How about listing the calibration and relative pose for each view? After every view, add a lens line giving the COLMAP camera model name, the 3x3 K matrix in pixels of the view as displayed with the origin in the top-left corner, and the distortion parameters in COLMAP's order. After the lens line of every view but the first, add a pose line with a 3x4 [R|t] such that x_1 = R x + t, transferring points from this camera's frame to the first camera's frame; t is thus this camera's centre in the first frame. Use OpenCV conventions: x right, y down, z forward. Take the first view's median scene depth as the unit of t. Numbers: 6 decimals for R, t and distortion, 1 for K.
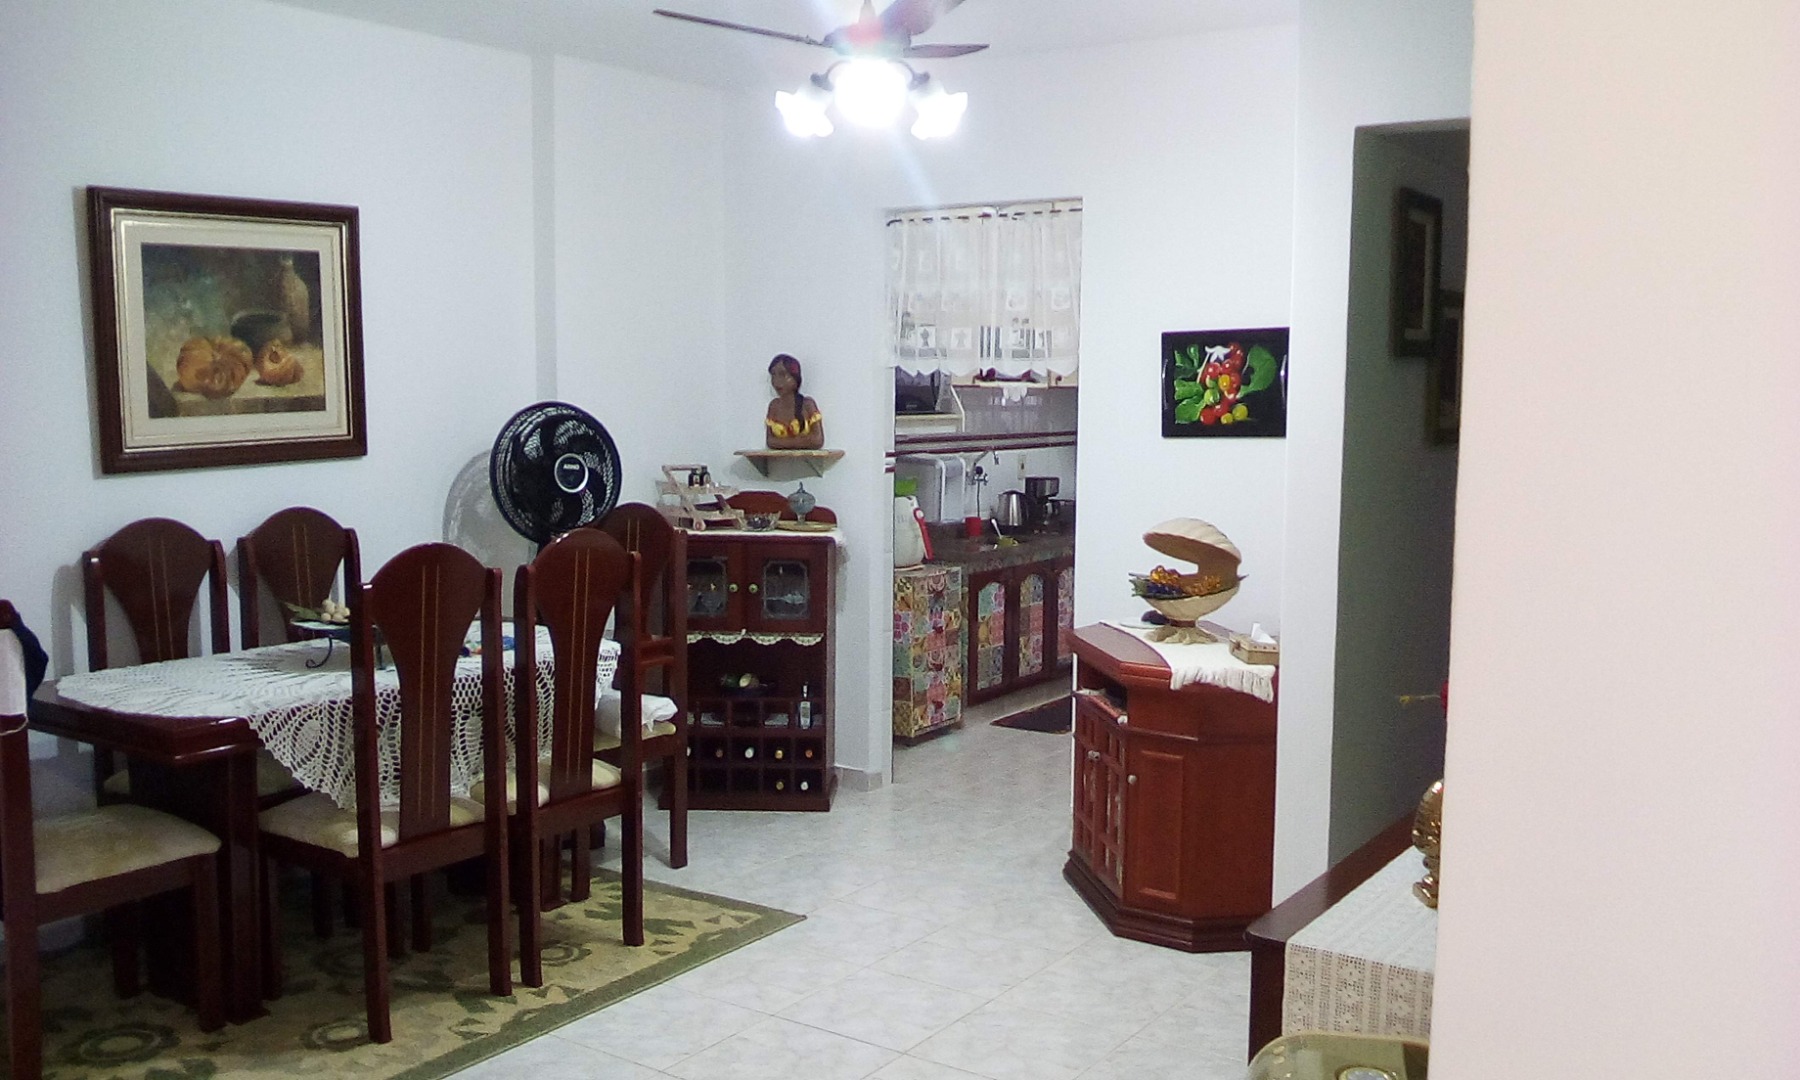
lens RADIAL K [[1560.1, 0, 942.1], [0, 1560.1, 539.3], [0, 0, 1]] dist [0.004242, -0.142493]
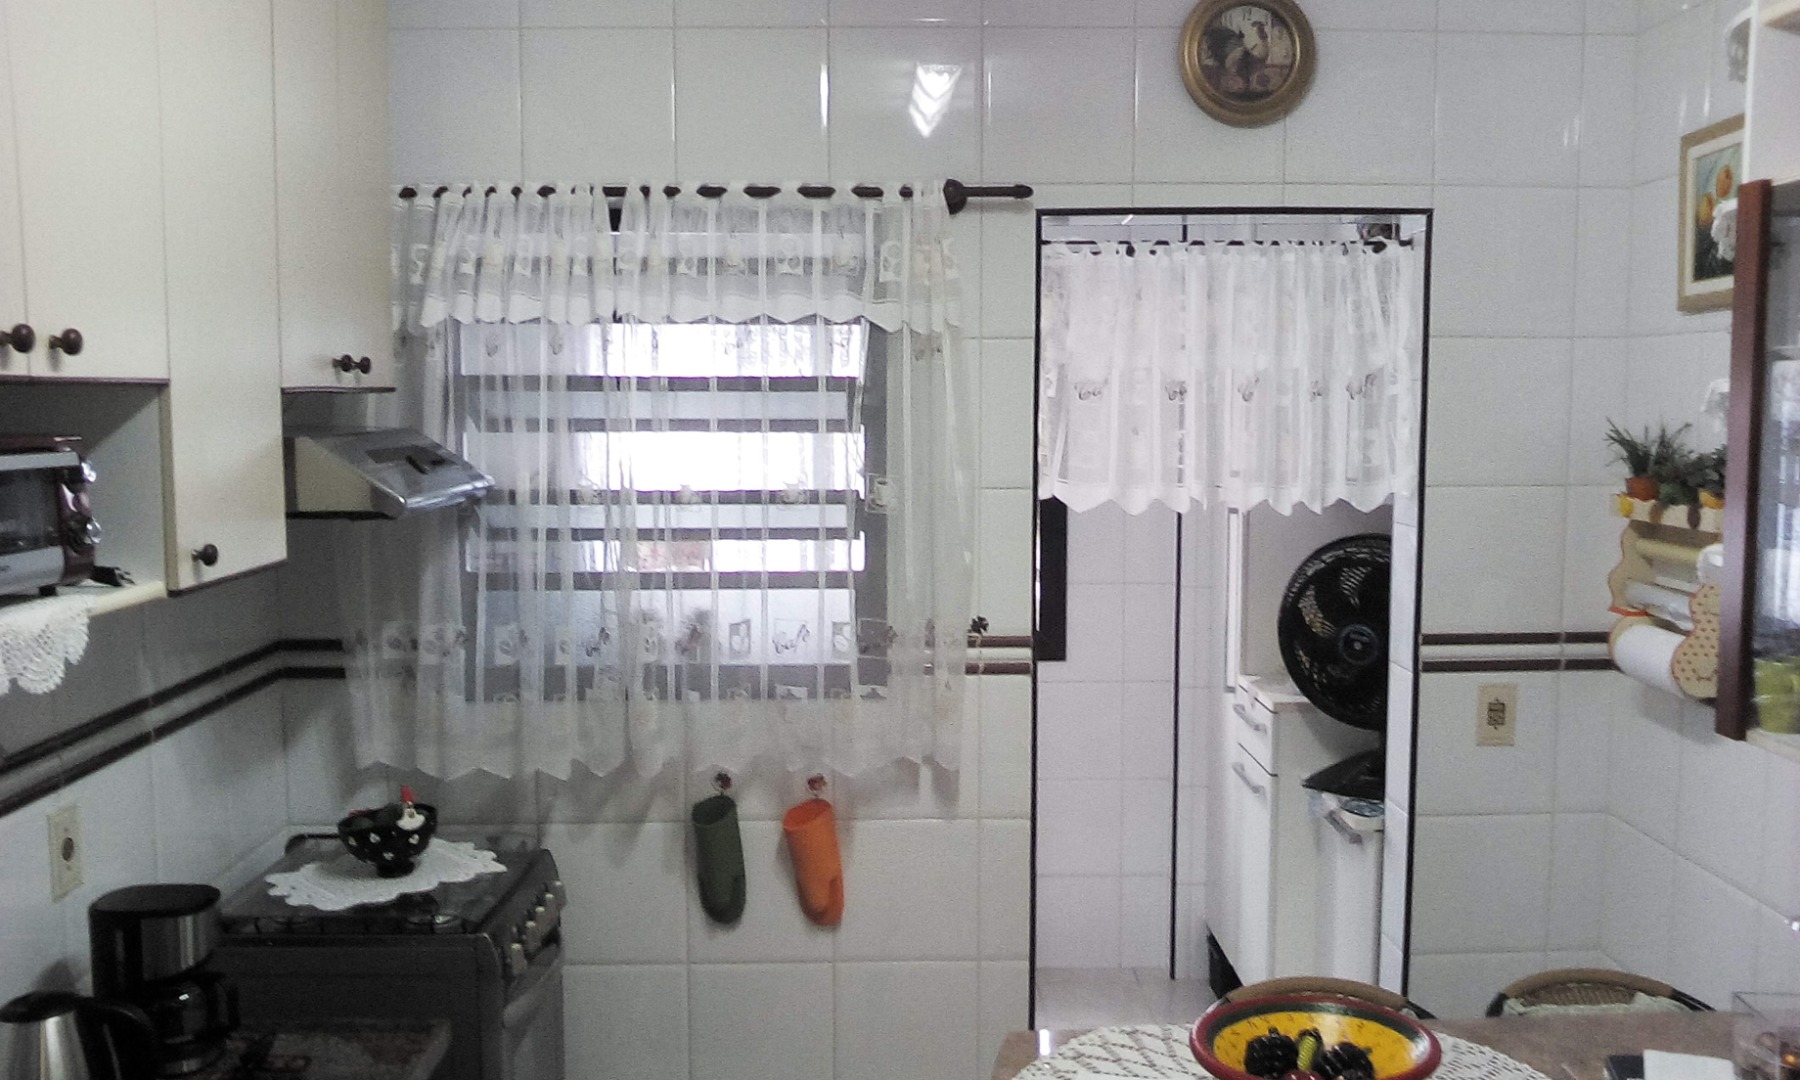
lens RADIAL K [[1560.1, 0, 942.1], [0, 1560.1, 539.3], [0, 0, 1]] dist [0.004242, -0.142493]
pose [[0.816363, -0.059691, 0.574446, 0.025855], [0.058359, 0.998079, 0.020775, -0.103983], [-0.574583, 0.016564, 0.818279, 0.713412]]
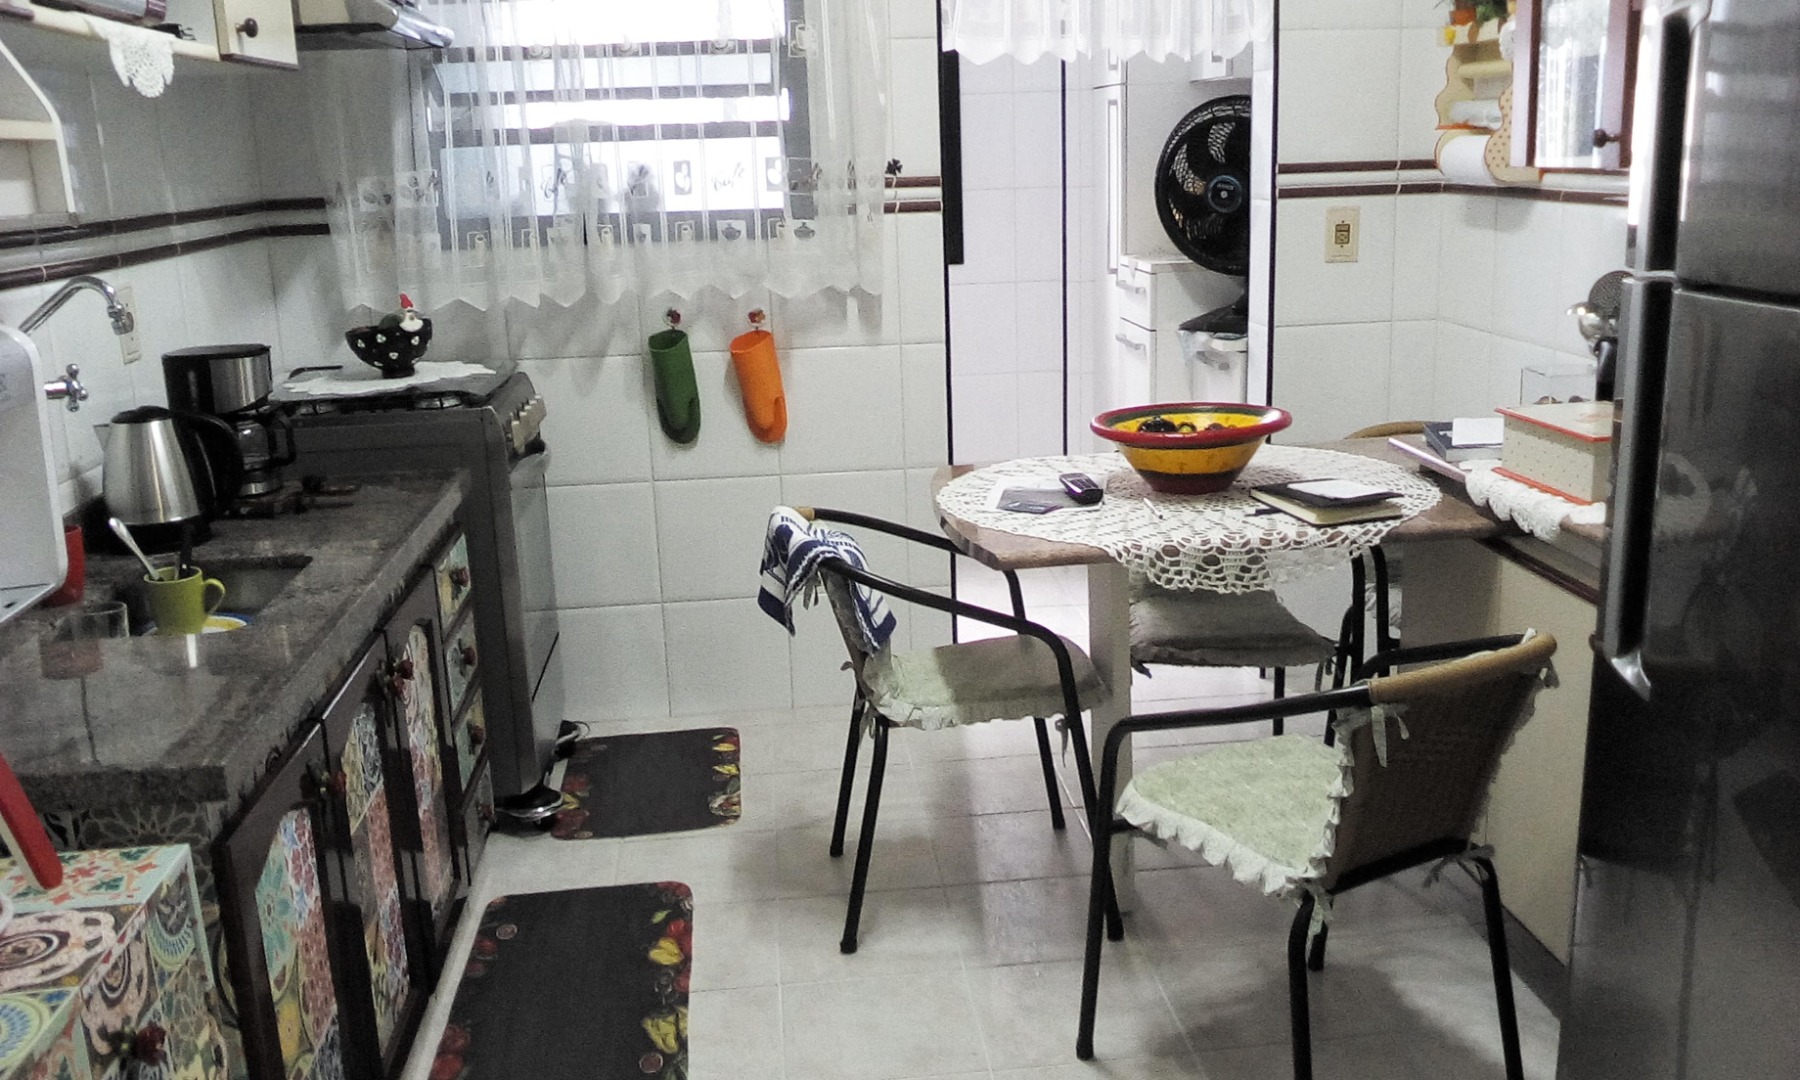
lens RADIAL K [[1560.1, 0, 942.1], [0, 1560.1, 539.3], [0, 0, 1]] dist [0.004242, -0.142493]
pose [[0.765024, -0.183860, 0.617198, -0.026470], [0.093422, 0.979926, 0.176116, -0.045155], [-0.637189, -0.077073, 0.766844, 0.671576]]
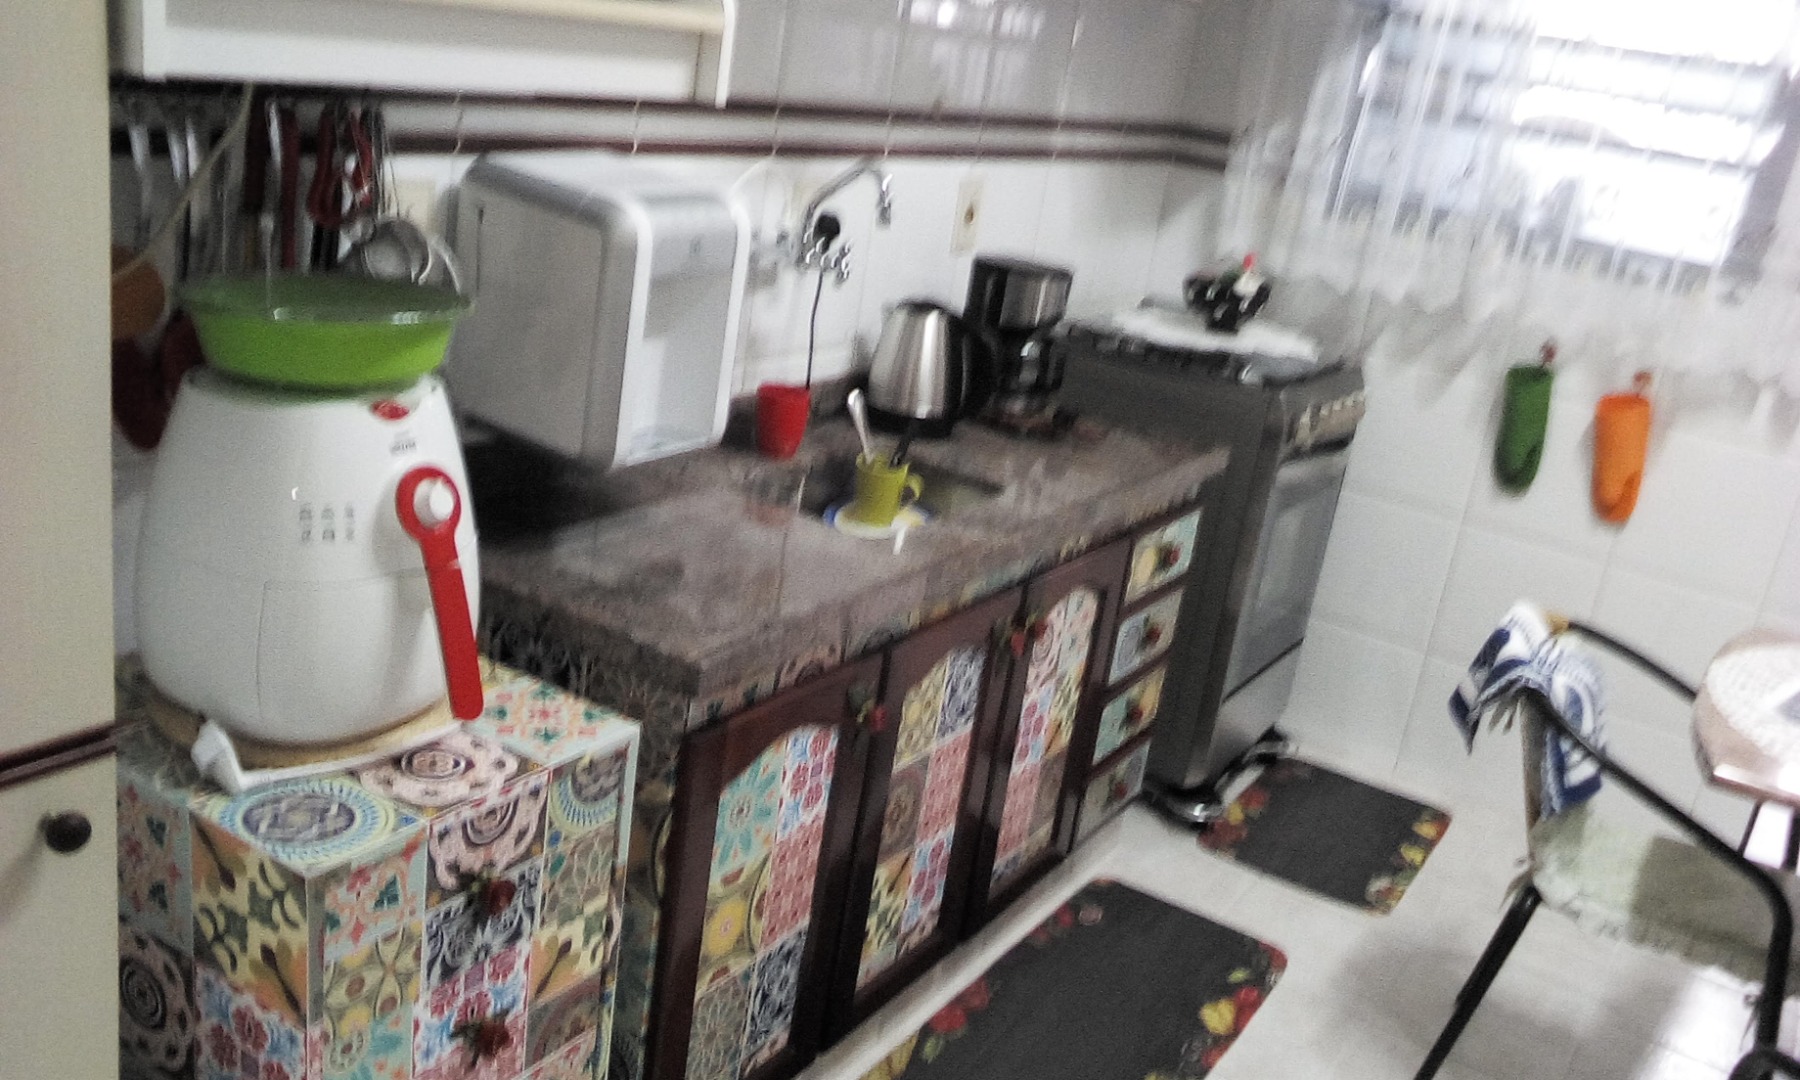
lens RADIAL K [[1588.3, 0, 963.6], [0, 1588.3, 533.6], [0, 0, 1]] dist [0.014362, -0.149622]
pose [[0.987418, 0.129934, 0.090131, 0.029315], [-0.146580, 0.965914, 0.213363, -0.055718], [-0.059335, -0.223890, 0.972807, 0.680234]]
